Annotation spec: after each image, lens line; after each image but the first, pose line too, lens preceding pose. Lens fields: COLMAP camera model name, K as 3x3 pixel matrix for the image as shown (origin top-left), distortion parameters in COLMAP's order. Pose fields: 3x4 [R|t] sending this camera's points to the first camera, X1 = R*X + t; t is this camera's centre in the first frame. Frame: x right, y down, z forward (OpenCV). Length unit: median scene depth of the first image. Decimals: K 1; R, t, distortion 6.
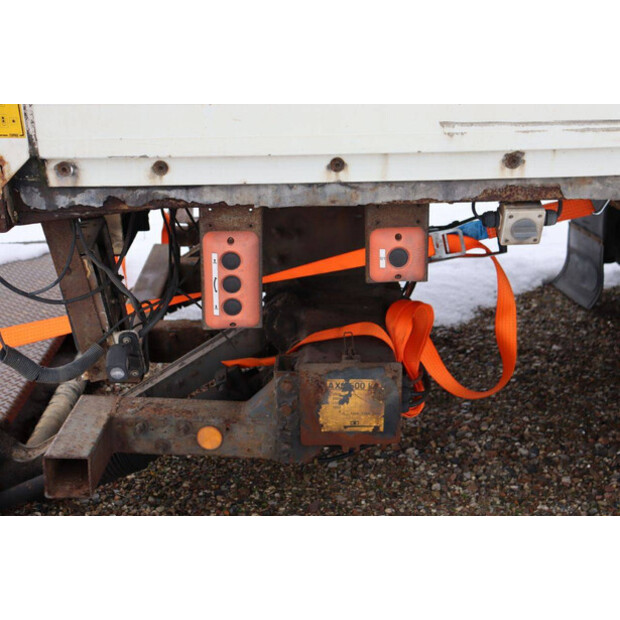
lens RADIAL K [[1054.2, 0, 305.0], [0, 1054.2, 310.4], [0, 0, 1]] dist [0.132460, 0.000000]
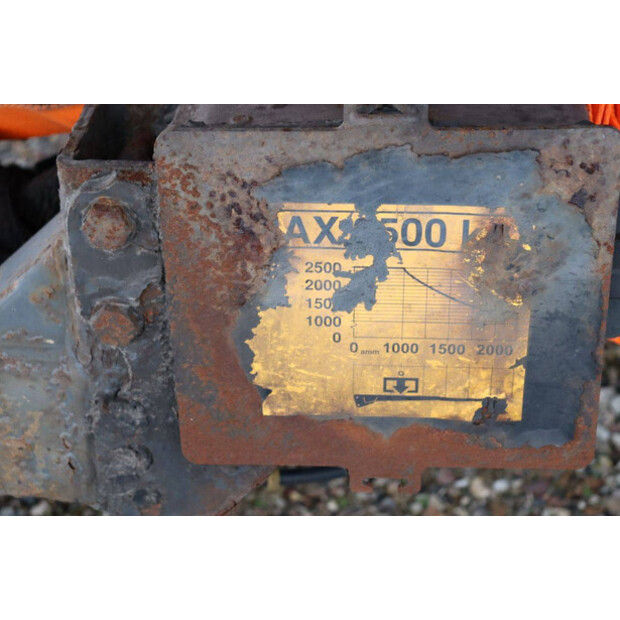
lens RADIAL K [[1470.2, 0, 311.7], [0, 1470.2, 310.1], [0, 0, 1]] dist [0.425490, 0.000000]
pose [[0.998095, 0.020935, -0.058031, 0.046241], [-0.010994, 0.985962, 0.166610, 0.035042], [0.060705, -0.165655, 0.984314, 0.679103]]
